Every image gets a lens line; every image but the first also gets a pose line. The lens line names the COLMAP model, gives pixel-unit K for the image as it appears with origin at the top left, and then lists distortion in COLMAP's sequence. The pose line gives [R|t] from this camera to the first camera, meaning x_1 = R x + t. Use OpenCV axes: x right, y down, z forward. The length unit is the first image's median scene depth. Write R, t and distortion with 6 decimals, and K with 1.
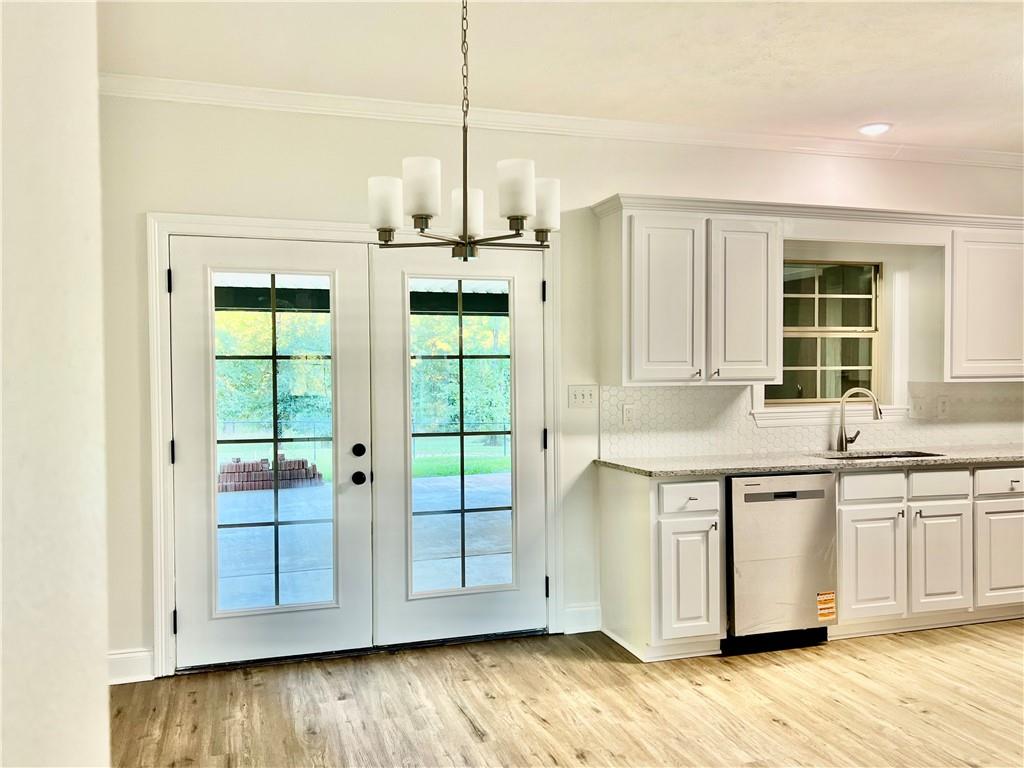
lens RADIAL K [[858.4, 0, 512.0], [0, 858.4, 384.0], [0, 0, 1]] dist [0.086018, -0.134485]
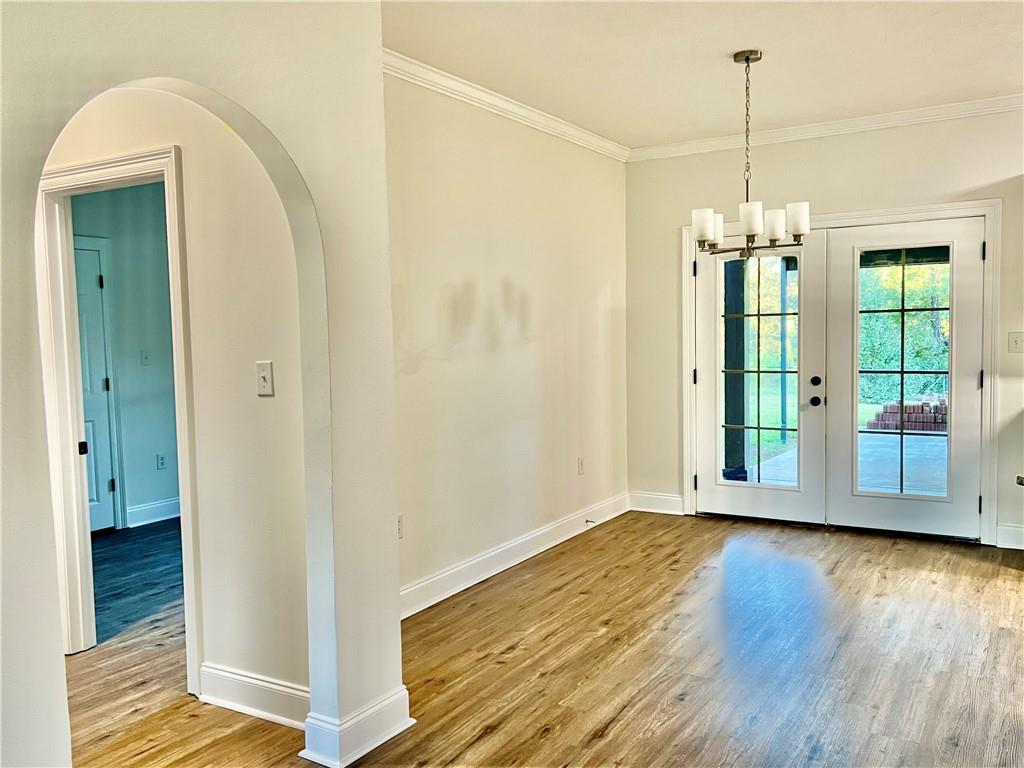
lens RADIAL K [[858.4, 0, 512.0], [0, 858.4, 384.0], [0, 0, 1]] dist [0.086018, -0.134485]
pose [[0.653847, 0.038826, -0.755630, 0.550371], [0.005628, 0.998405, 0.056170, 0.001121], [0.756606, -0.040979, 0.652586, -0.268683]]
